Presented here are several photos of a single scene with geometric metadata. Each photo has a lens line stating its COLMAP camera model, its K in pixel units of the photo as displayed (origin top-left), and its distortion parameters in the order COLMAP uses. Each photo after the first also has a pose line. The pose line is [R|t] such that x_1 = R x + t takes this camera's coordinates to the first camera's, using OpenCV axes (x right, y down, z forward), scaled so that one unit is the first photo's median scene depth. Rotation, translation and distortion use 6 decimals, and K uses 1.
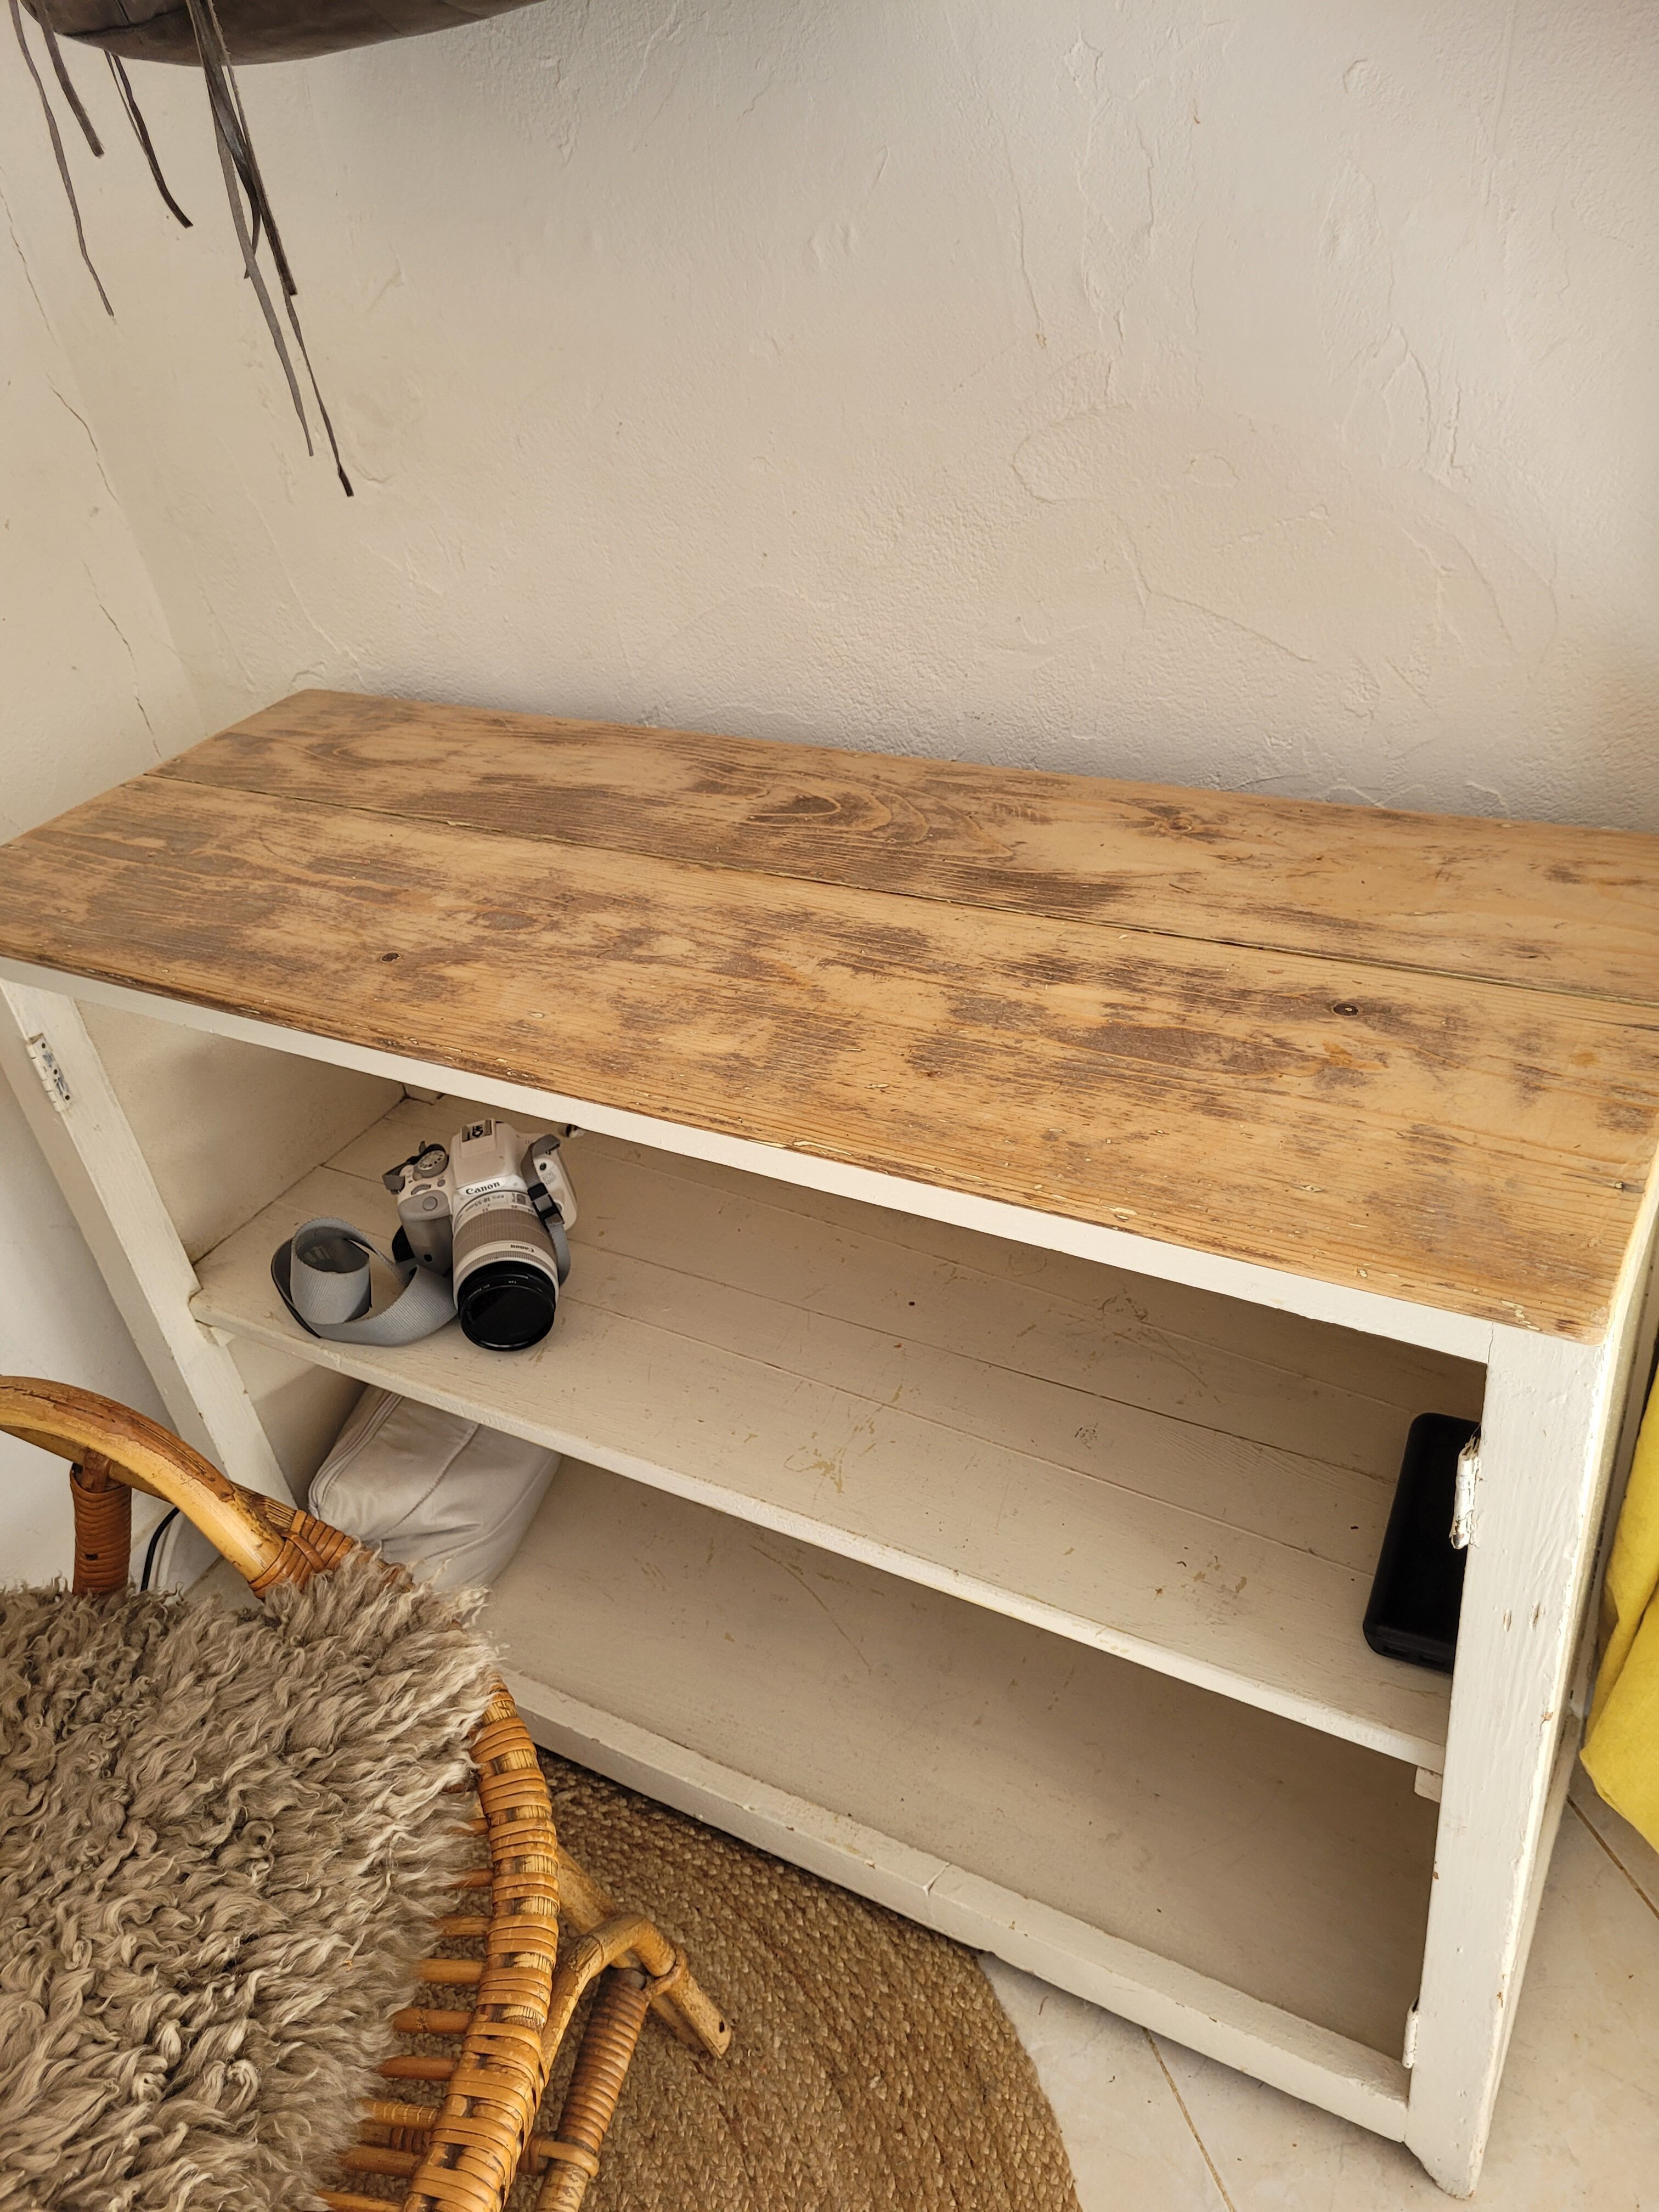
lens RADIAL K [[1726.0, 0, 839.6], [0, 1726.0, 1070.4], [0, 0, 1]] dist [0.037052, -0.049200]
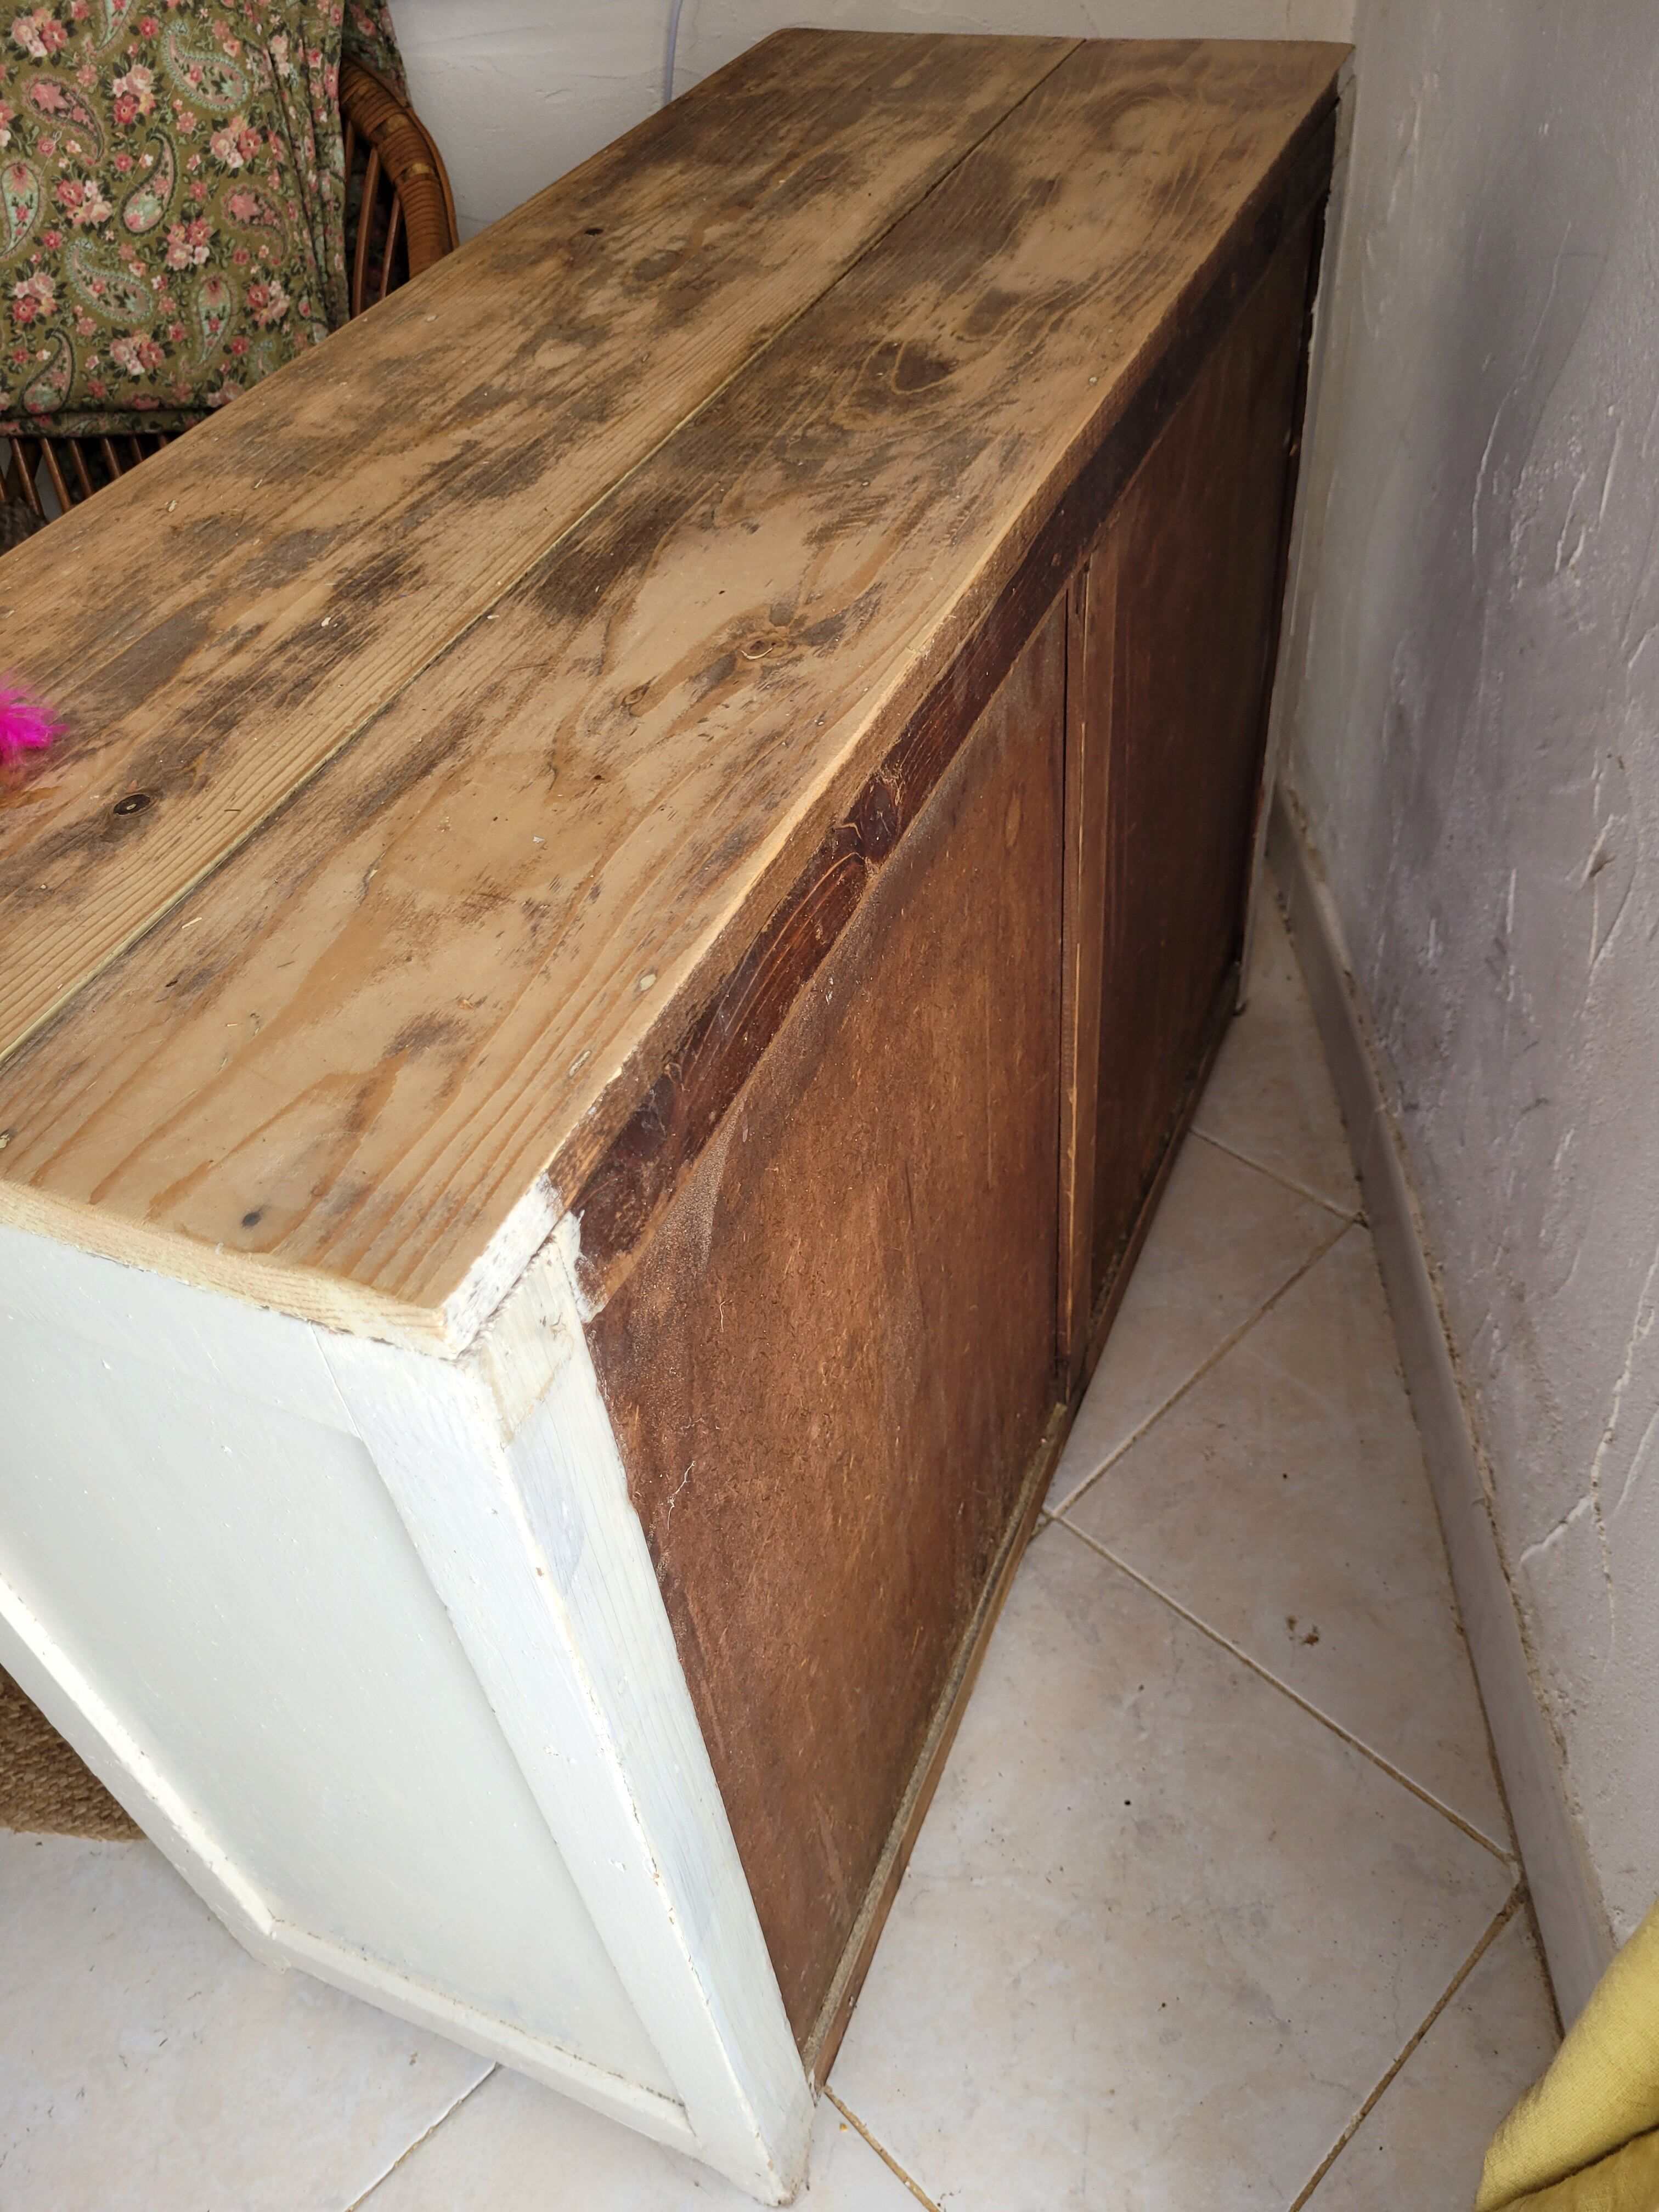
lens RADIAL K [[1688.7, 0, 829.5], [0, 1688.7, 1106.0], [0, 0, 1]] dist [0.042530, -0.053614]
pose [[0.118774, 0.774041, -0.621895, 0.668022], [-0.491498, 0.590044, 0.640529, -0.422797], [0.862741, 0.229582, 0.450522, 0.776606]]
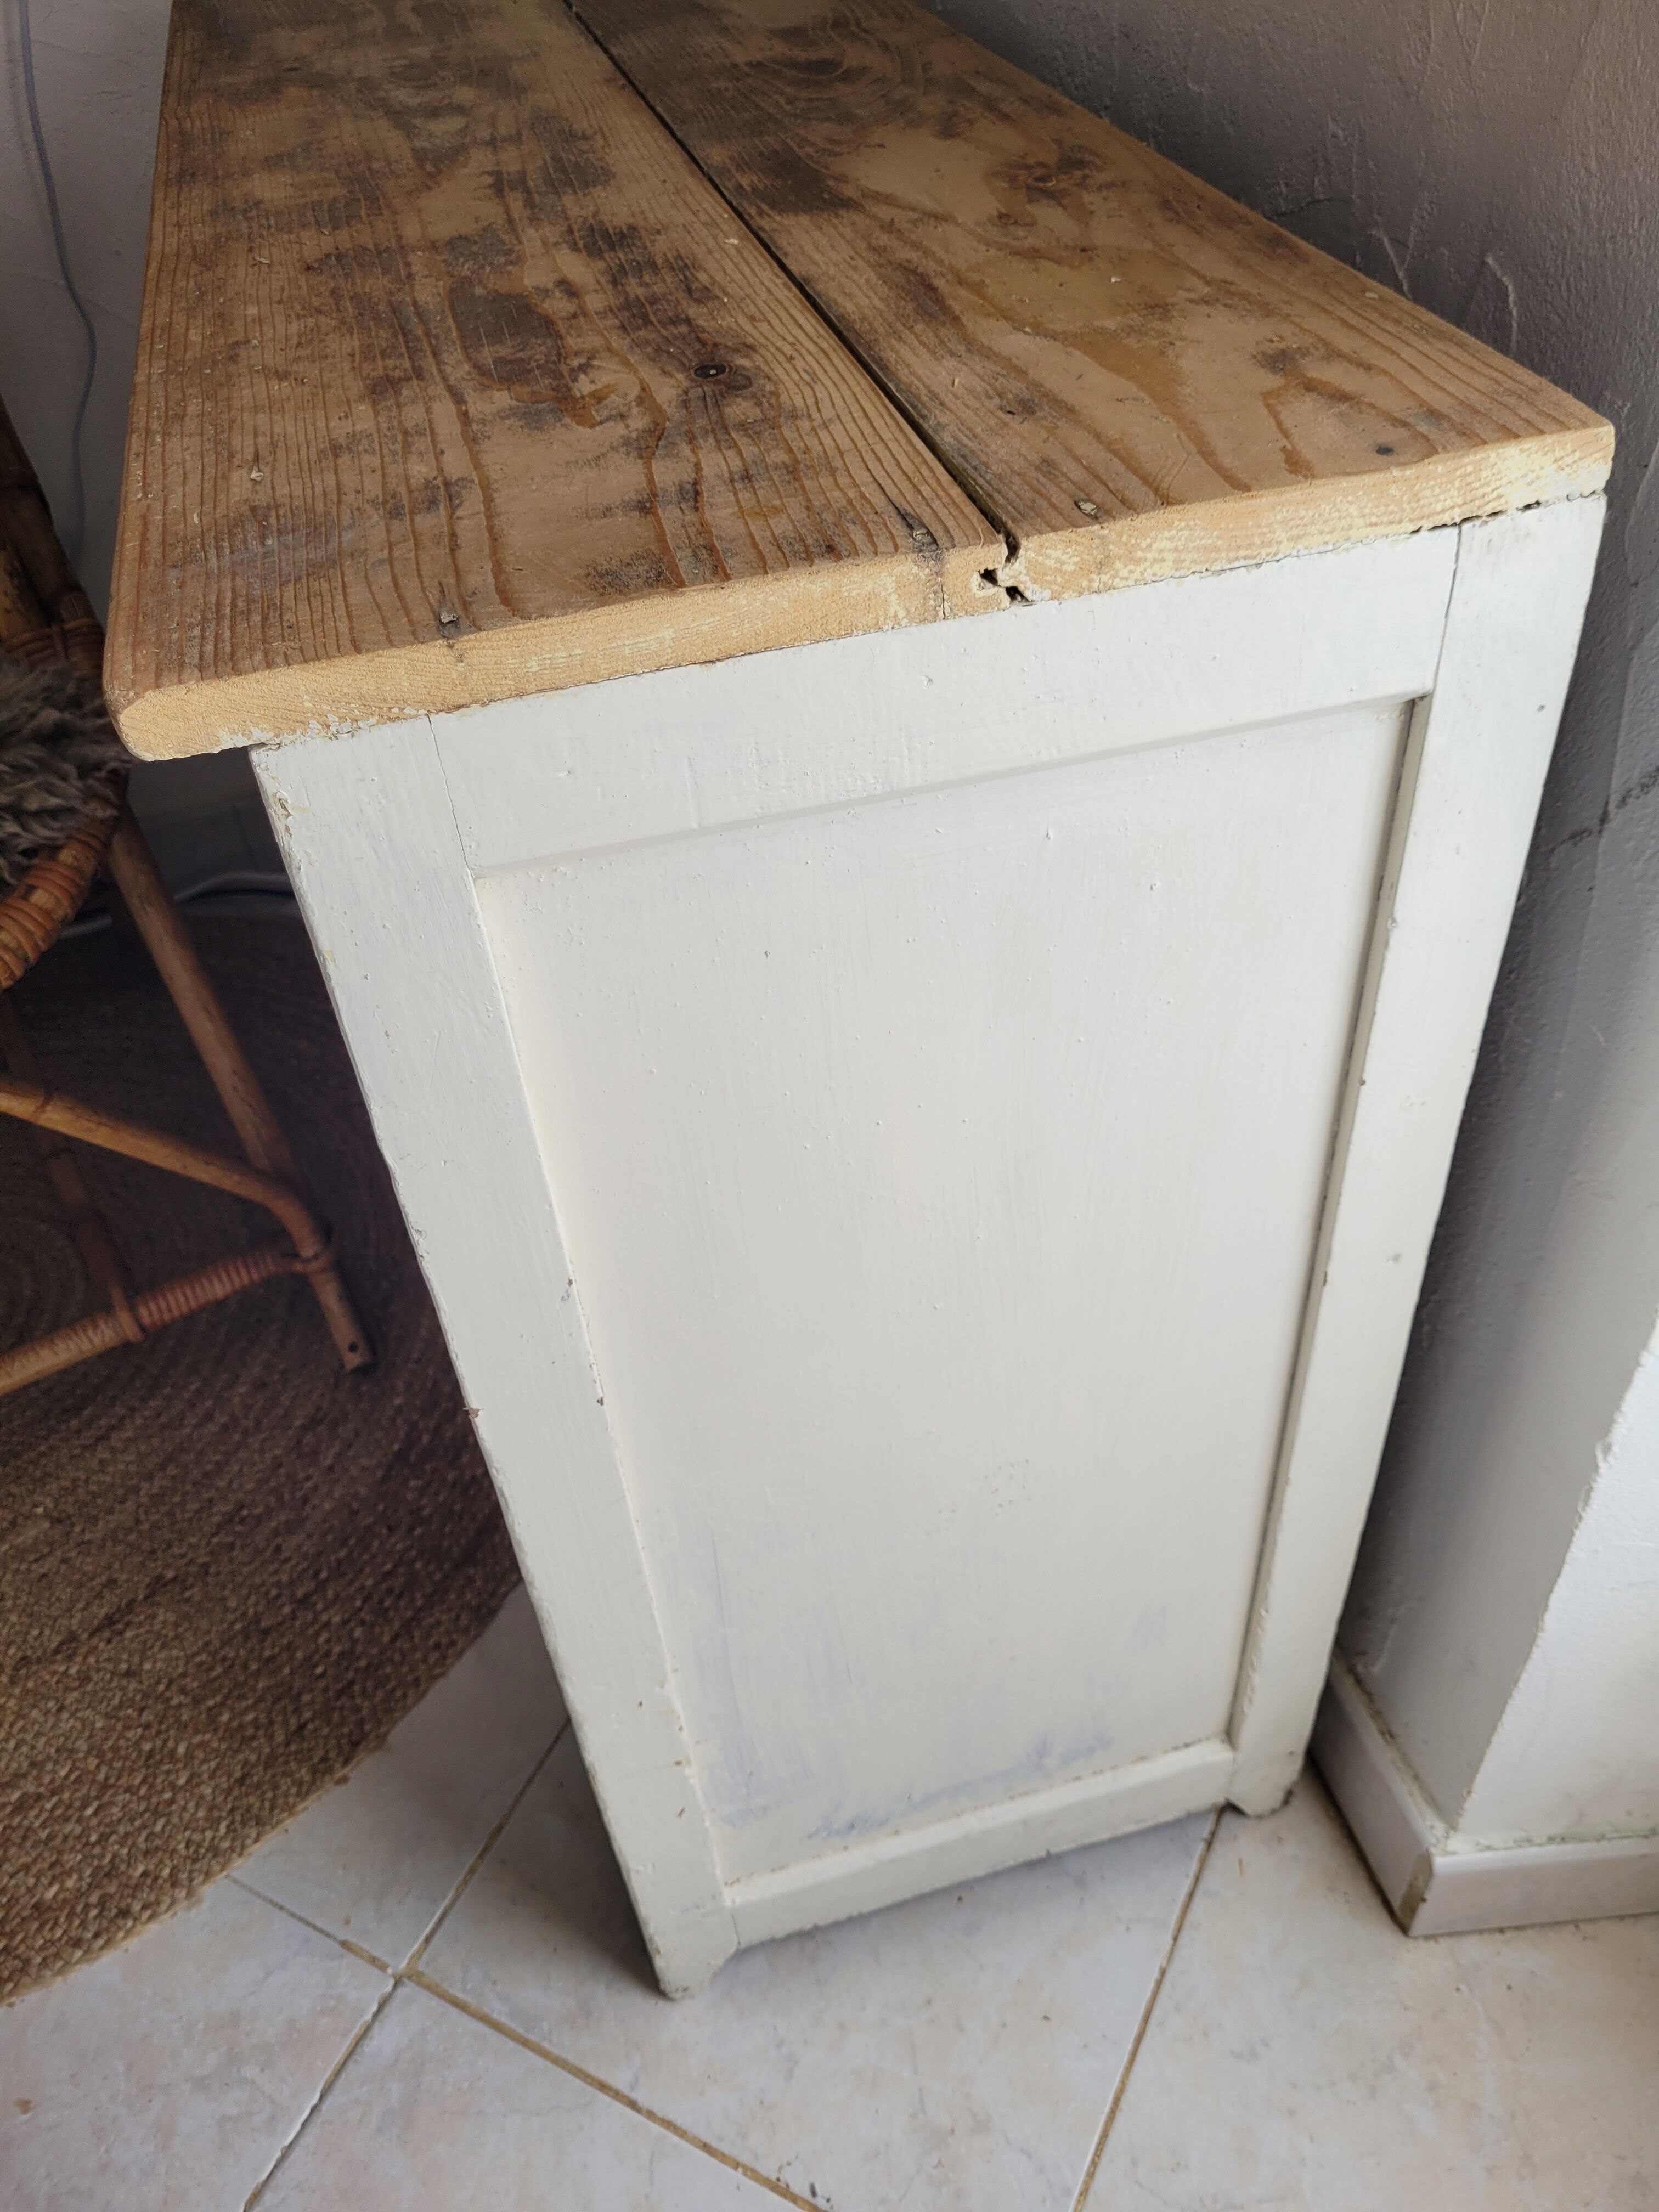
lens RADIAL K [[1747.4, 0, 829.5], [0, 1747.4, 1106.0], [0, 0, 1]] dist [0.012498, -0.012060]
pose [[0.696627, 0.535719, -0.477195, 0.626594], [-0.416879, 0.843591, 0.338475, -0.034840], [0.583886, -0.036858, 0.810999, 0.396272]]
